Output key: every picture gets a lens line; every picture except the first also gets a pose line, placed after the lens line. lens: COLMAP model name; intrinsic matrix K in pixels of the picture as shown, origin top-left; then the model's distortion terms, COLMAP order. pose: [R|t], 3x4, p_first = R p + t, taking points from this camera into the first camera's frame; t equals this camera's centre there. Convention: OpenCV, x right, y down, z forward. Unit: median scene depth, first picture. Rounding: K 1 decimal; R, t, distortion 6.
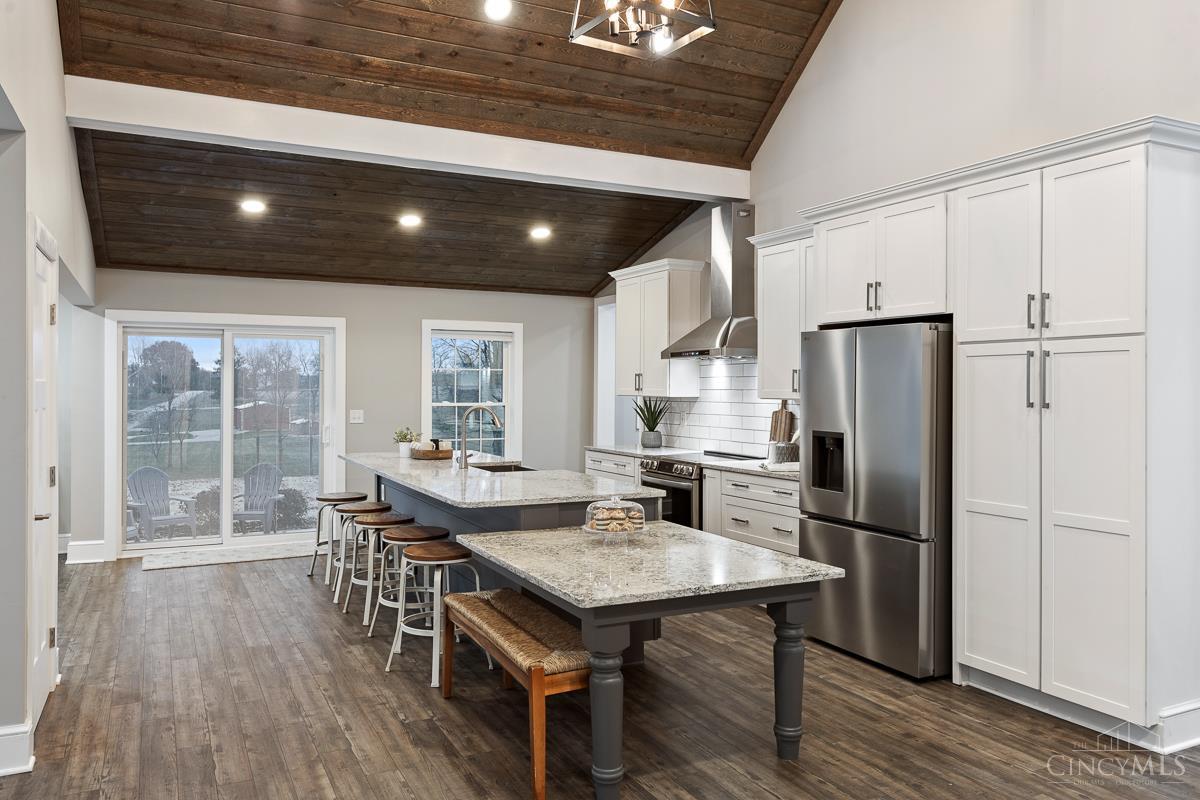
lens RADIAL K [[884.4, 0, 601.2], [0, 884.4, 390.7], [0, 0, 1]] dist [0.000876, -0.009469]
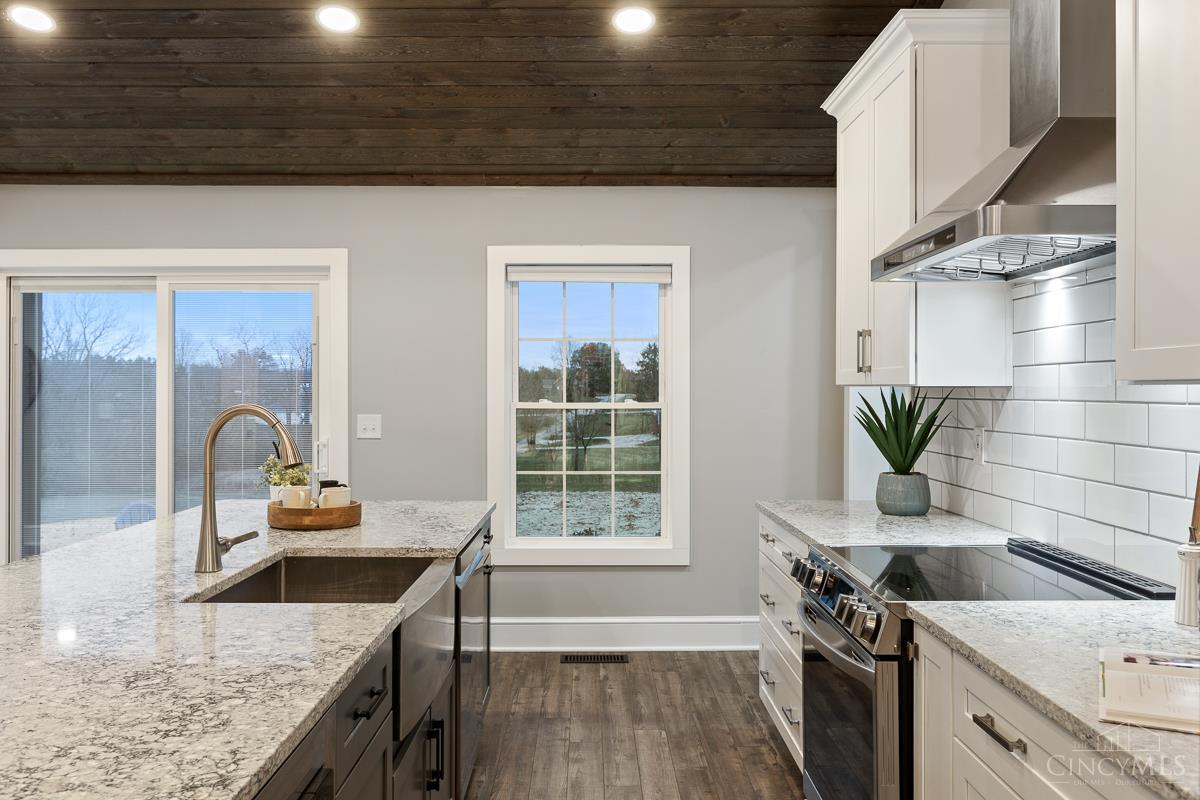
lens RADIAL K [[996.9, 0, 592.3], [0, 996.9, 389.8], [0, 0, 1]] dist [-0.000305, -0.002264]
pose [[0.889109, -0.002773, -0.457687, 0.205296], [0.000834, 0.999990, -0.004439, 0.014337], [0.457694, 0.003565, 0.889102, 0.784788]]
